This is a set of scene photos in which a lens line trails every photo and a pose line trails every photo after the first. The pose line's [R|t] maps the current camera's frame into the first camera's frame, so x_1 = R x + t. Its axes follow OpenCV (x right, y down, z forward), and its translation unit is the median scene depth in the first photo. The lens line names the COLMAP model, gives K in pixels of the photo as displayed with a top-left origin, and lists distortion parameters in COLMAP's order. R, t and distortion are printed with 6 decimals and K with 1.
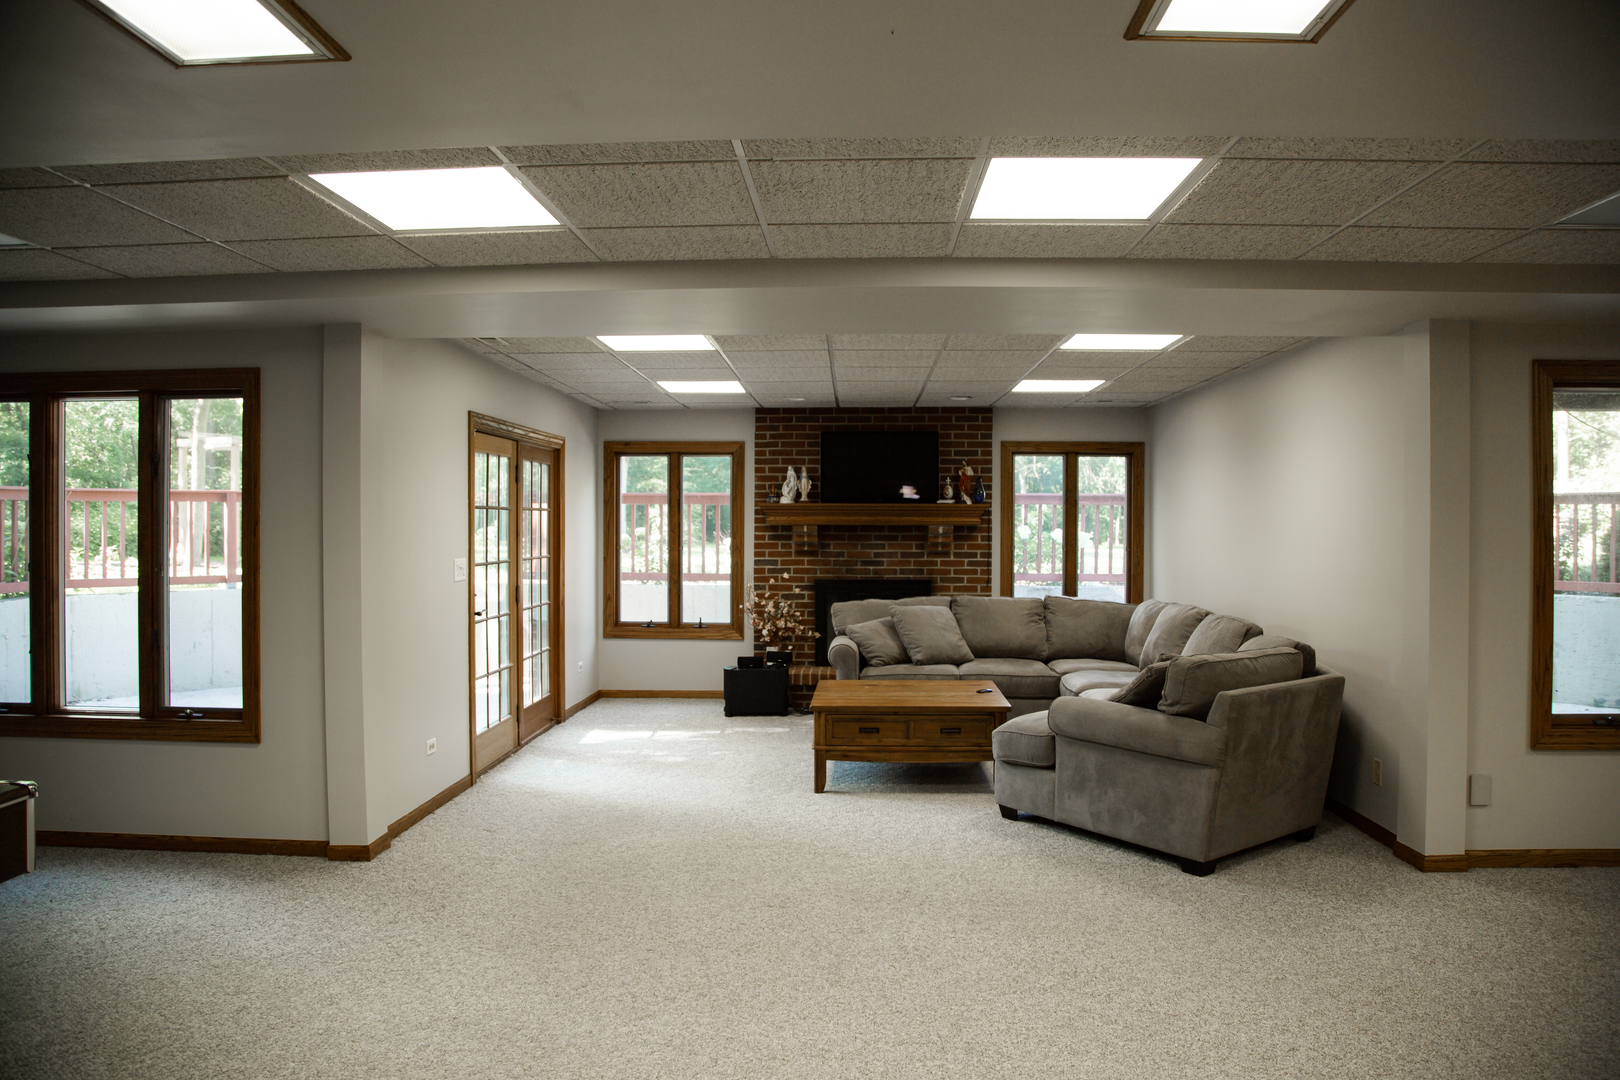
lens RADIAL K [[1095.4, 0, 810.0], [0, 1095.4, 540.0], [0, 0, 1]] dist [-0.127792, 0.068230]
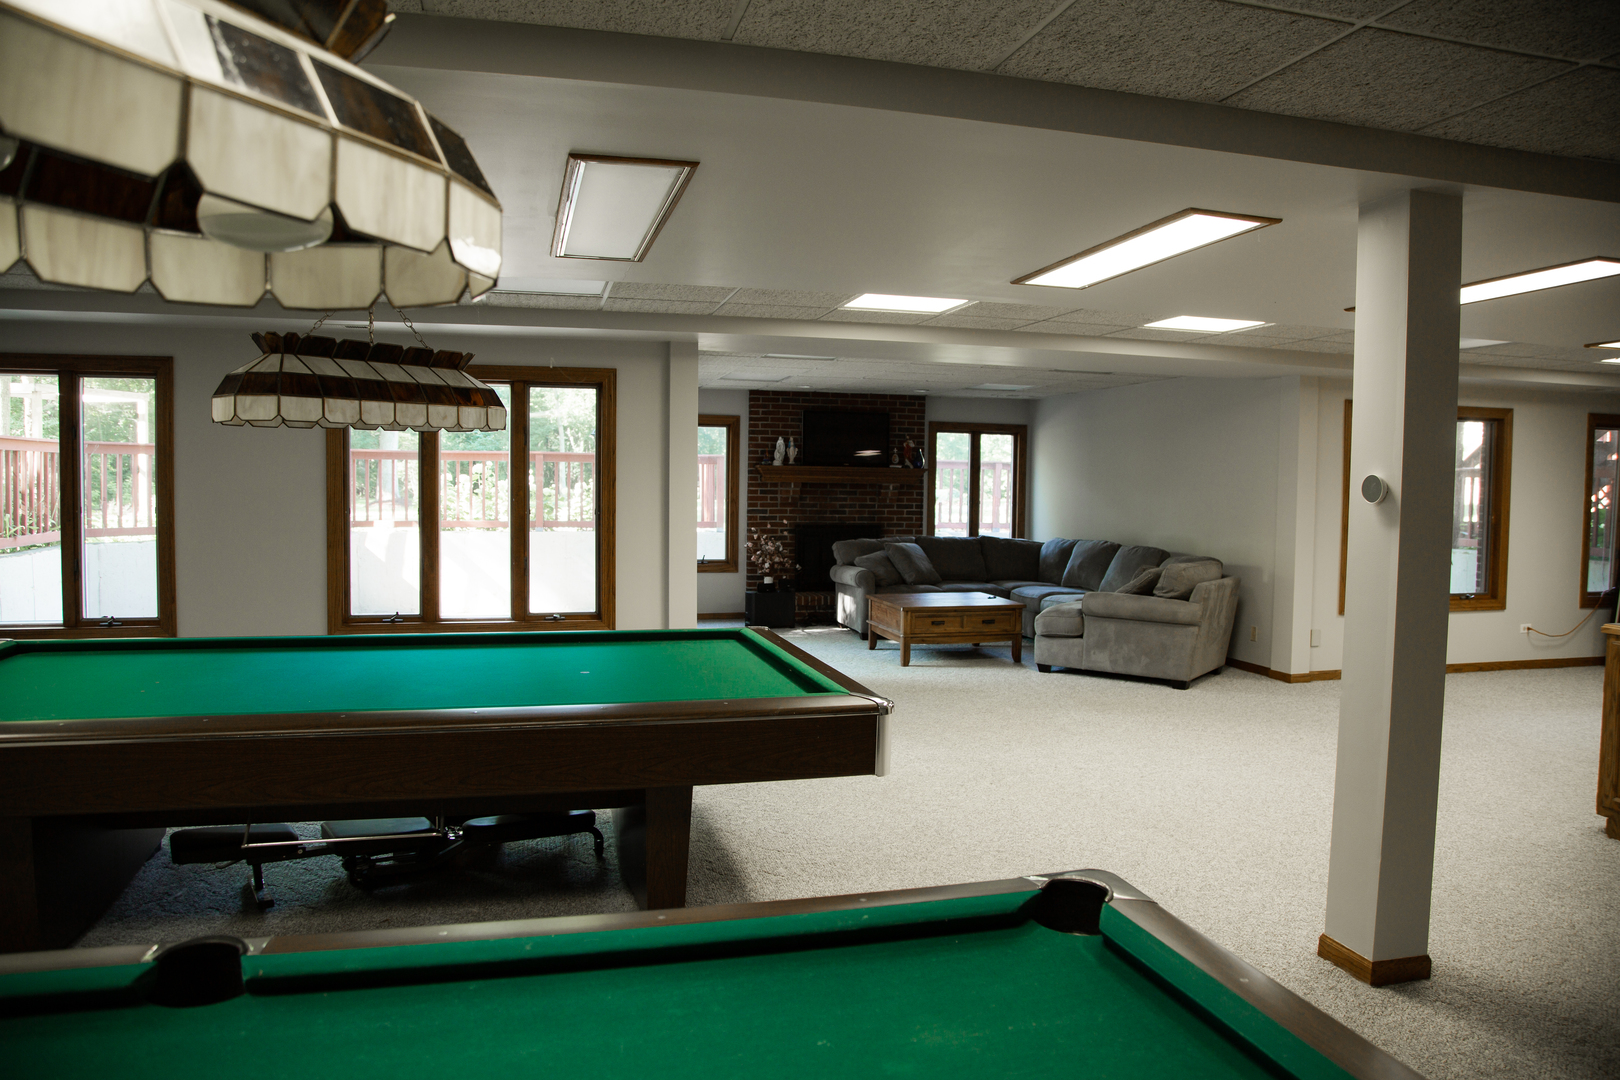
lens RADIAL K [[1095.4, 0, 810.0], [0, 1095.4, 540.0], [0, 0, 1]] dist [-0.127792, 0.068230]
pose [[0.954666, -0.004984, 0.297636, -0.366270], [-0.007172, 0.999184, 0.039737, 0.002553], [-0.297592, -0.040070, 0.953852, -0.240757]]
